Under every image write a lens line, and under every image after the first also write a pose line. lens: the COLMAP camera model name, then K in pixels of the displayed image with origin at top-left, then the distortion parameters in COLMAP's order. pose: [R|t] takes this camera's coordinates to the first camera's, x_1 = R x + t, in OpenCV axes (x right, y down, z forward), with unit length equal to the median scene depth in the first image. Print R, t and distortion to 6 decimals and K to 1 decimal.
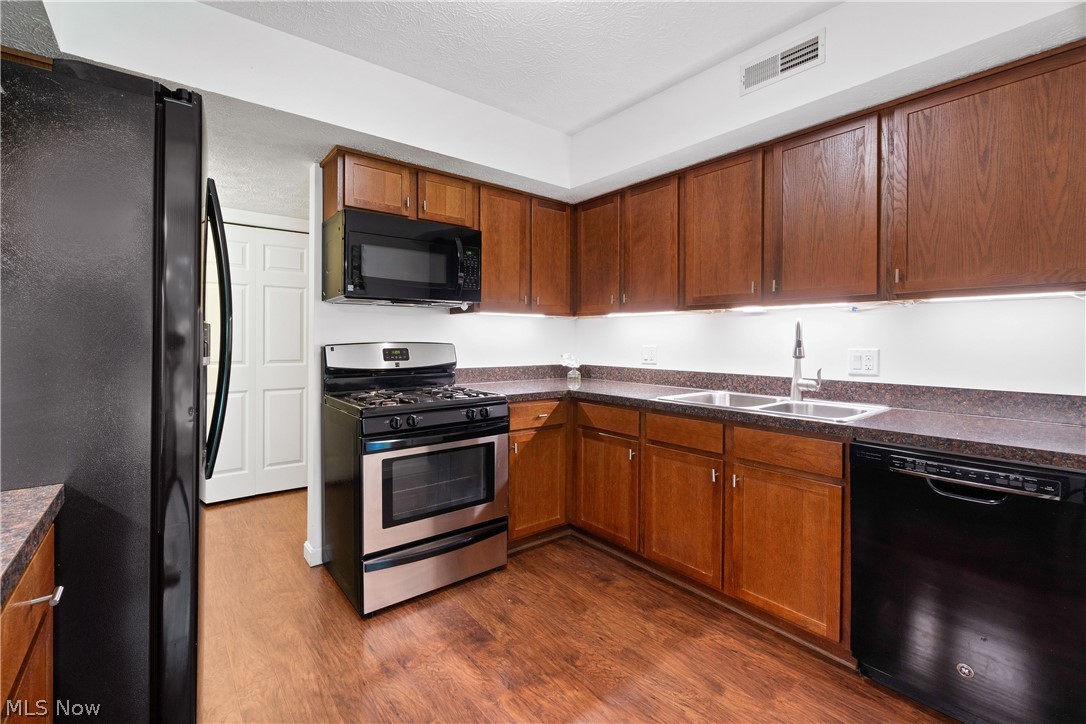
lens RADIAL K [[473.0, 0, 532.6], [0, 473.0, 343.1], [0, 0, 1]] dist [-0.005185, -0.000209]
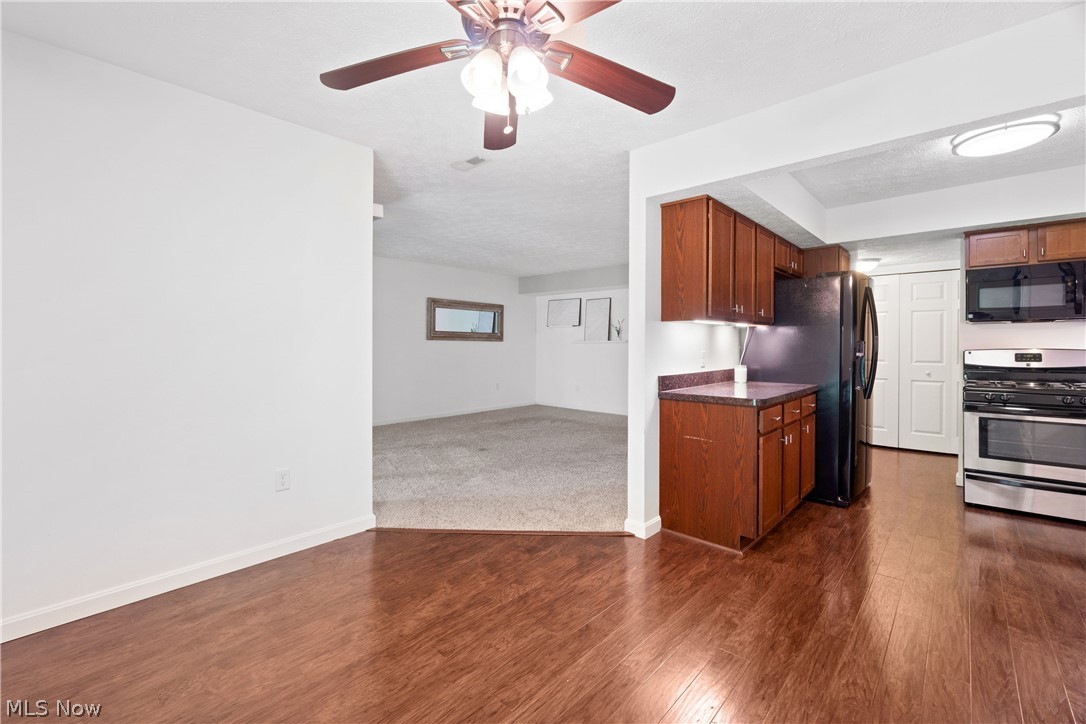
lens RADIAL K [[468.8, 0, 539.1], [0, 468.8, 345.9], [0, 0, 1]] dist [0.000036, 0.000166]
pose [[0.162526, -0.002311, -0.986702, 0.900678], [-0.007969, 0.999962, -0.003655, 0.006525], [0.986672, 0.008458, 0.162501, -0.697849]]
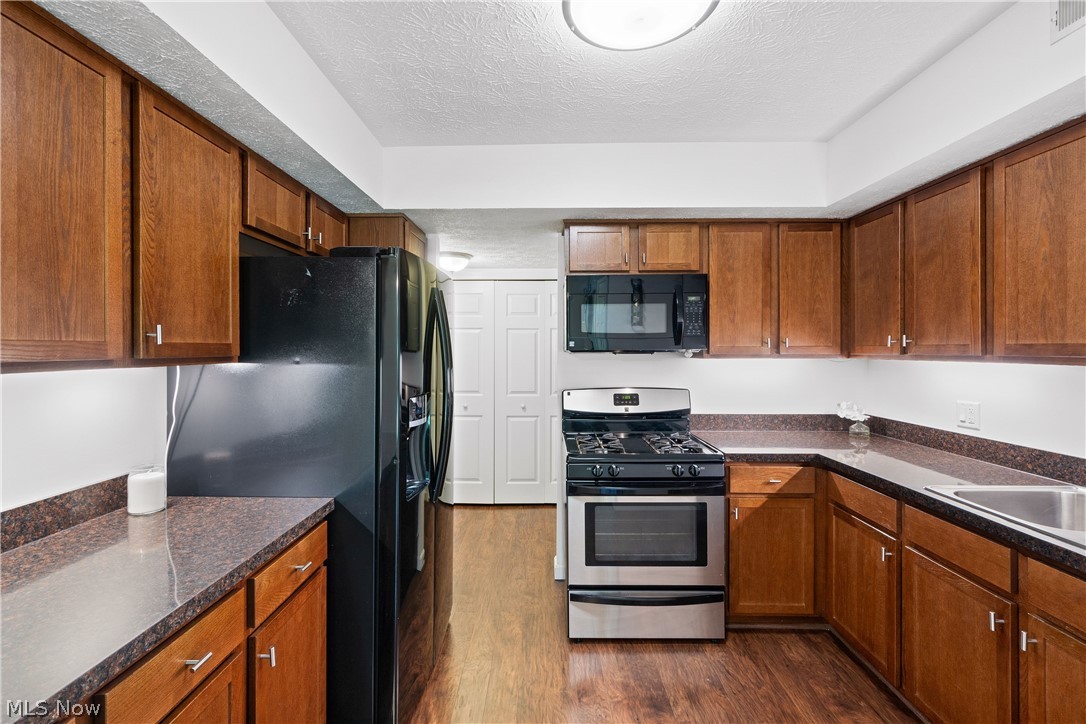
lens RADIAL K [[486.5, 0, 537.7], [0, 486.5, 350.3], [0, 0, 1]] dist [0.001827, -0.000238]
pose [[0.775672, -0.004703, -0.631119, 0.257776], [0.000596, 0.999977, -0.006719, -0.083455], [0.631136, 0.004836, 0.775657, 0.037568]]
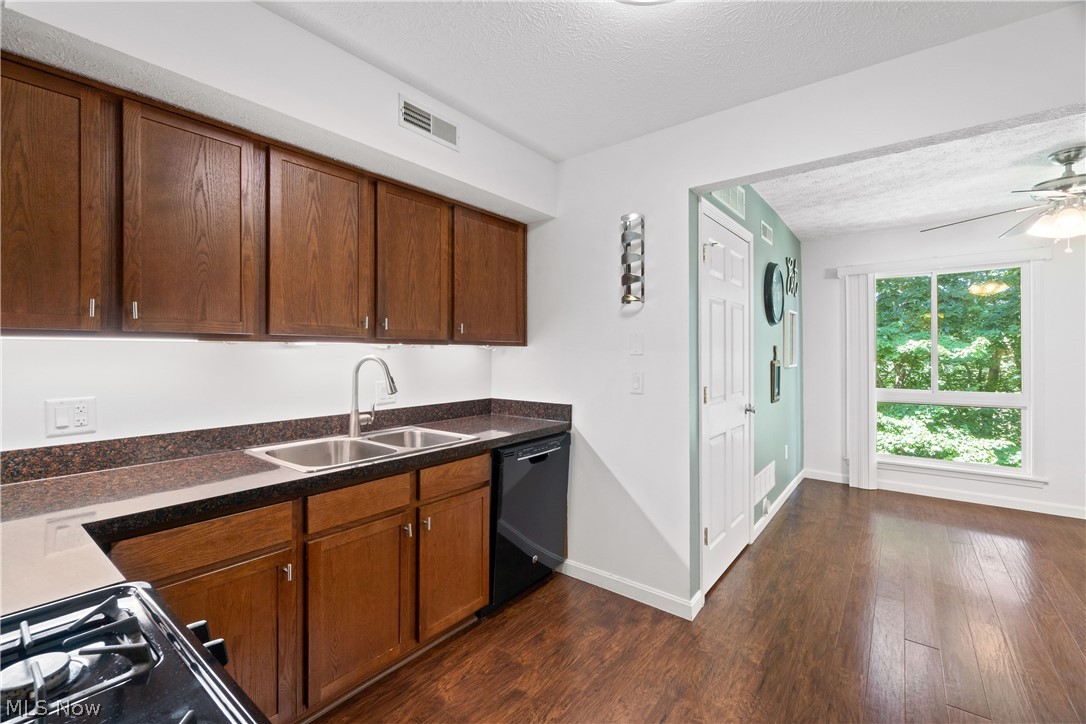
lens RADIAL K [[474.0, 0, 539.7], [0, 474.0, 349.9], [0, 0, 1]] dist [-0.002653, -0.000189]
pose [[-0.237819, -0.003649, 0.971303, -0.459287], [0.004623, 0.999977, 0.004888, -0.059002], [-0.971298, 0.005653, -0.237797, 0.781798]]
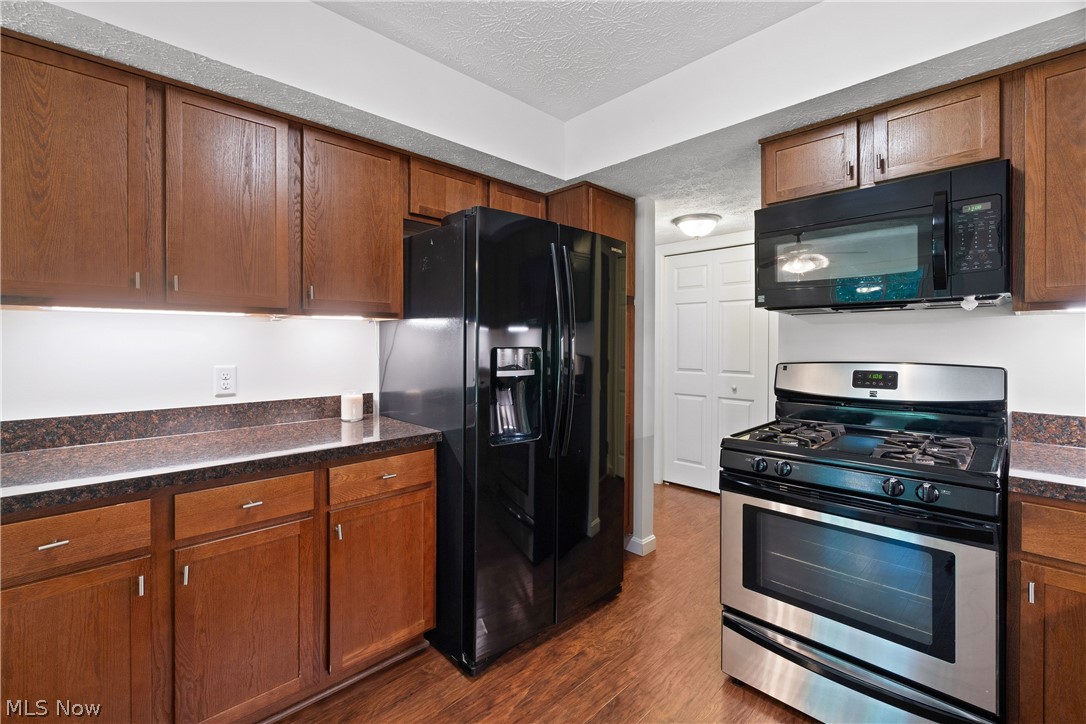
lens RADIAL K [[473.0, 0, 532.6], [0, 473.0, 343.1], [0, 0, 1]] dist [-0.005185, -0.000209]
pose [[0.103537, -0.004005, -0.994617, 0.387452], [-0.007441, 0.999961, -0.004801, -0.025107], [0.994598, 0.007899, 0.103504, 0.441336]]
